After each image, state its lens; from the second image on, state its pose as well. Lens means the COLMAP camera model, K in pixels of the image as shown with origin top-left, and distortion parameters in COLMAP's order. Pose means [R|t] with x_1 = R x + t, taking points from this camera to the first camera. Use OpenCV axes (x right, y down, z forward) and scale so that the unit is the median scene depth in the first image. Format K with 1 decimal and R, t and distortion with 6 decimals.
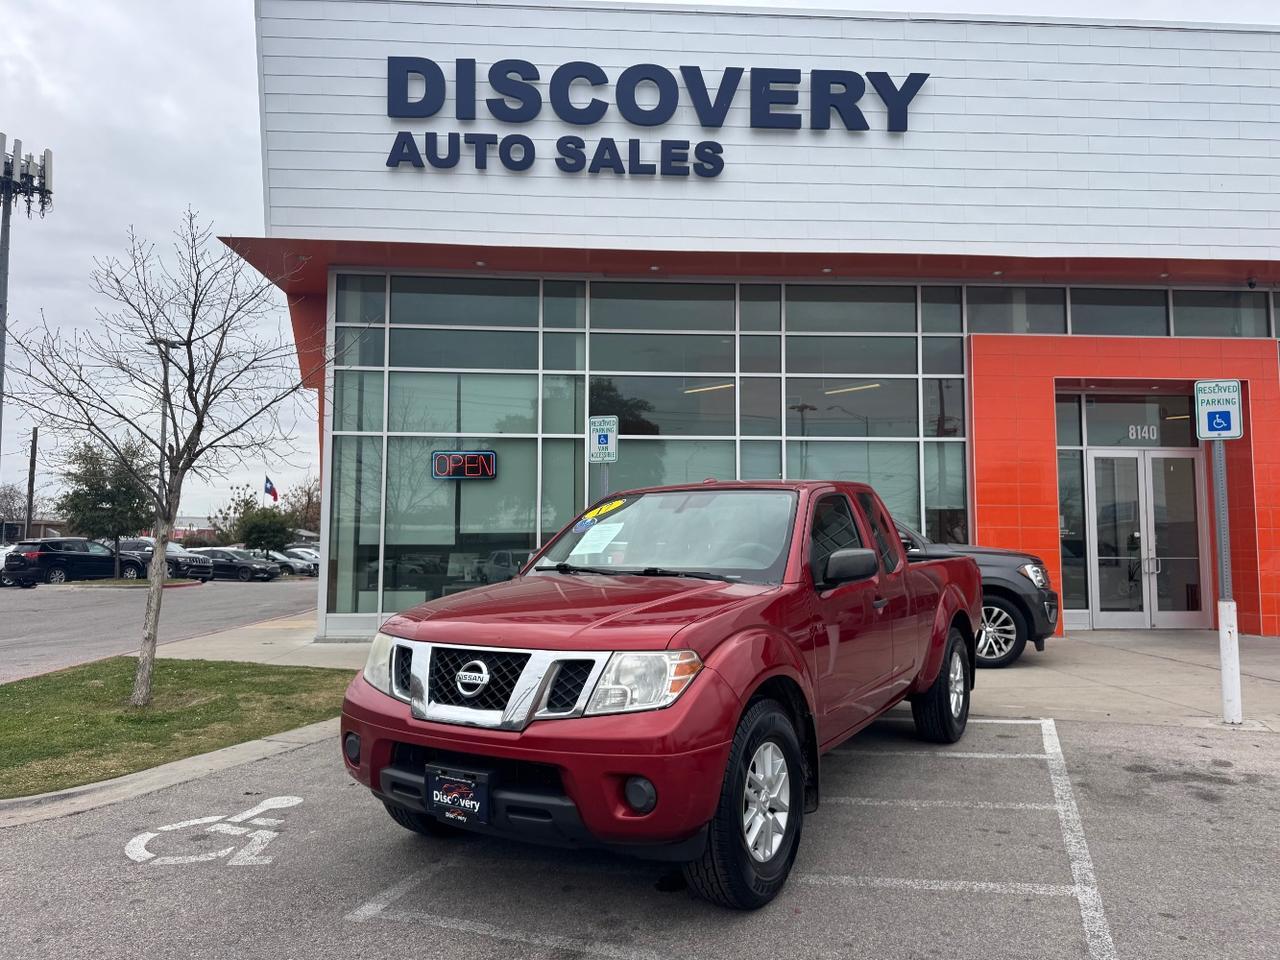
lens RADIAL K [[898.5, 0, 645.9], [0, 898.5, 488.4], [0, 0, 1]] dist [0.050011, -0.061258]
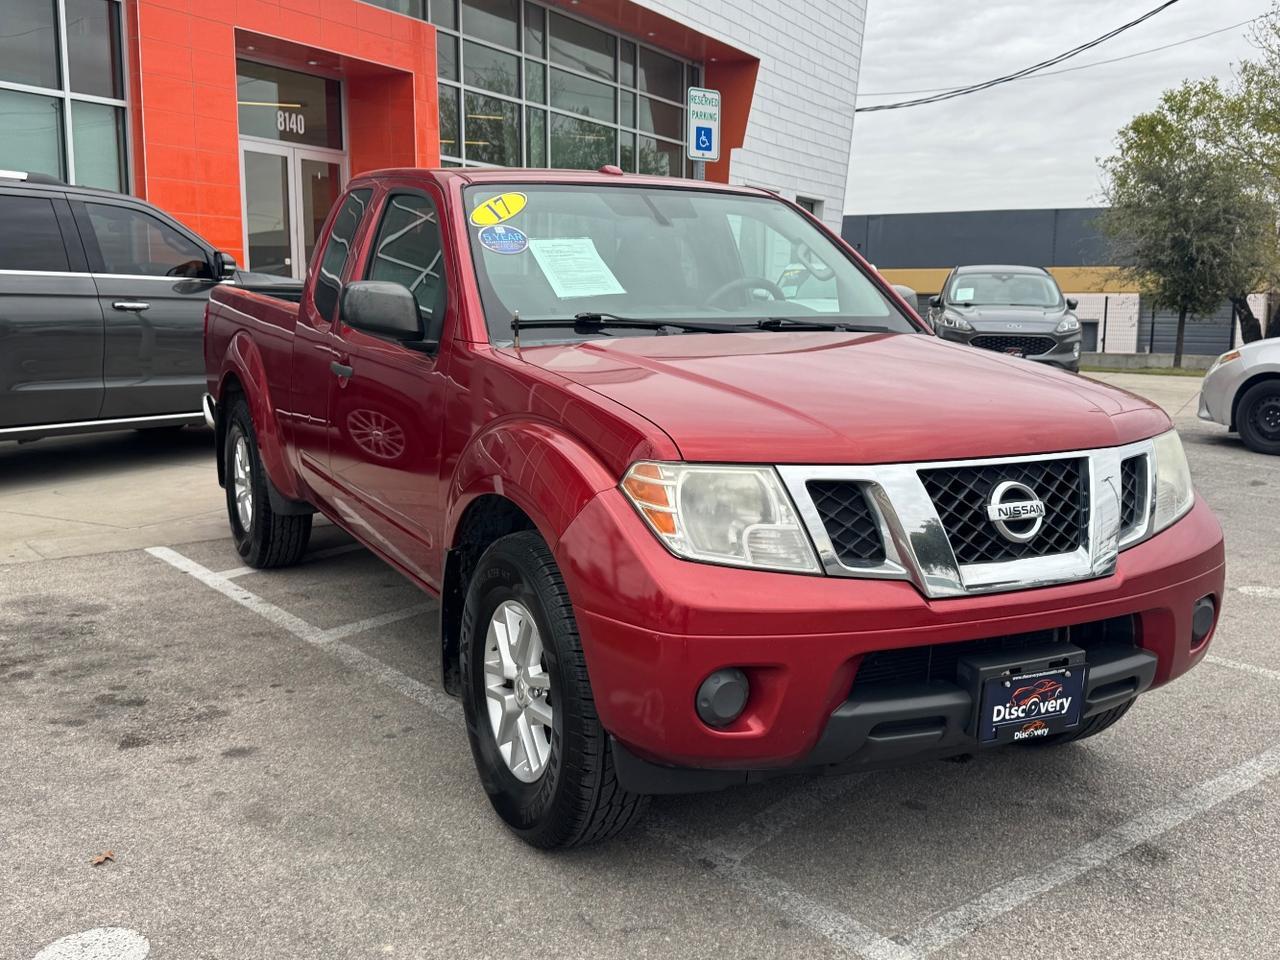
lens RADIAL K [[1254.2, 0, 645.7], [0, 1254.2, 482.5], [0, 0, 1]] dist [0.170543, -0.340963]
pose [[0.505132, -0.129772, 0.853229, -0.699380], [-0.066002, 0.979926, 0.188117, 0.036120], [-0.860514, -0.151338, 0.486427, 0.554889]]
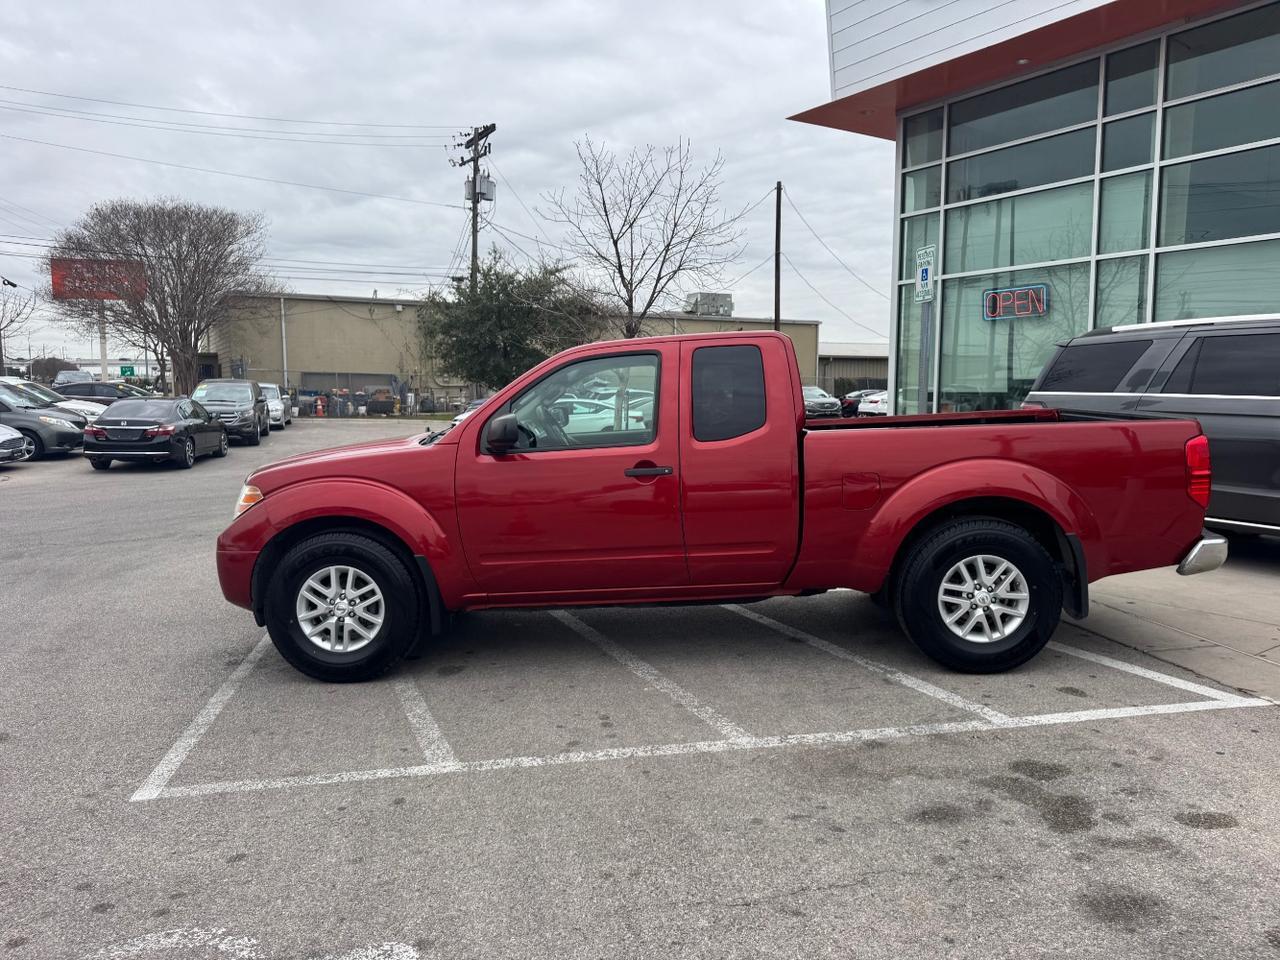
lens RADIAL K [[892.7, 0, 647.3], [0, 892.7, 485.1], [0, 0, 1]] dist [0.131554, -0.229497]
pose [[0.505534, 0.086941, -0.858415, 1.032366], [0.064171, 0.988366, 0.137893, 0.014454], [0.860417, -0.124795, 0.494074, 0.541474]]
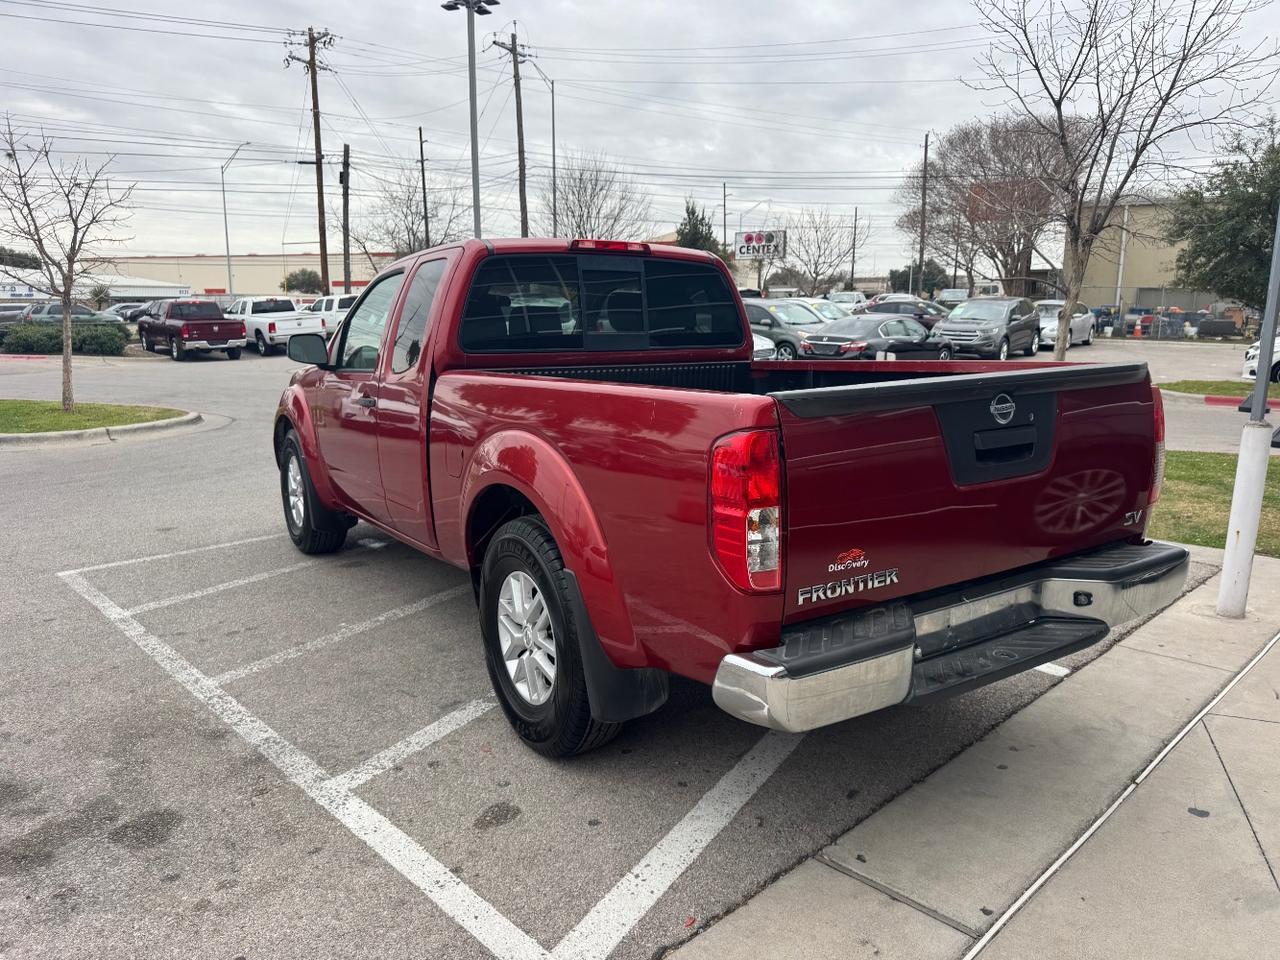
lens RADIAL K [[901.9, 0, 640.0], [0, 901.9, 480.0], [0, 0, 1]] dist [0.072015, -0.097329]
pose [[-0.430847, 0.165575, -0.887105, 0.917670], [0.059681, 0.986100, 0.155066, 0.081039], [0.900449, 0.013867, -0.434740, 1.594628]]
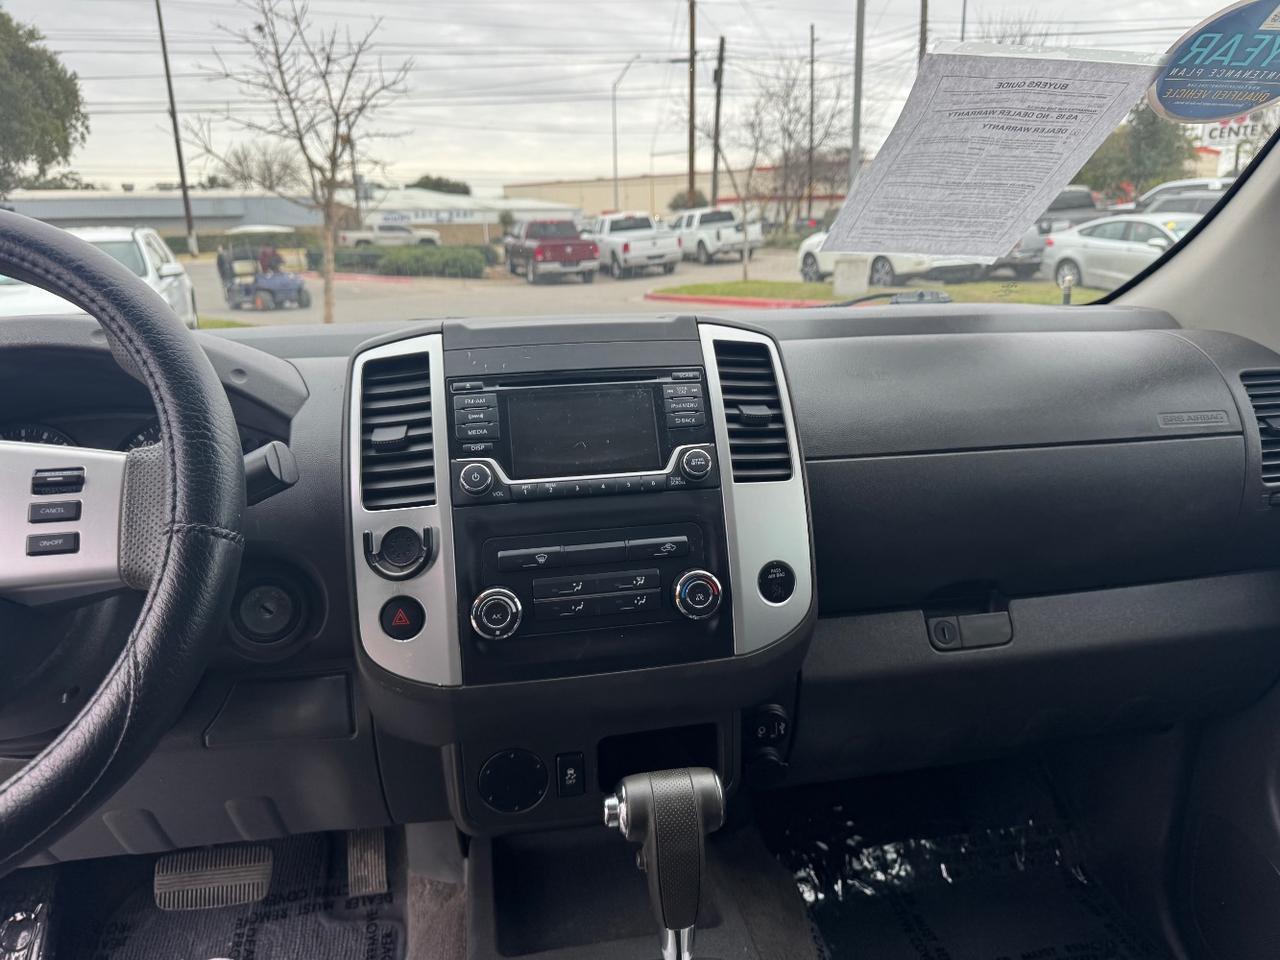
lens RADIAL K [[901.9, 0, 640.0], [0, 901.9, 480.0], [0, 0, 1]] dist [0.072015, -0.097329]
pose [[-0.750985, 0.187776, -0.633057, 0.124048], [0.062015, 0.974534, 0.215496, 0.069975], [0.657400, 0.122576, -0.743505, 1.076378]]
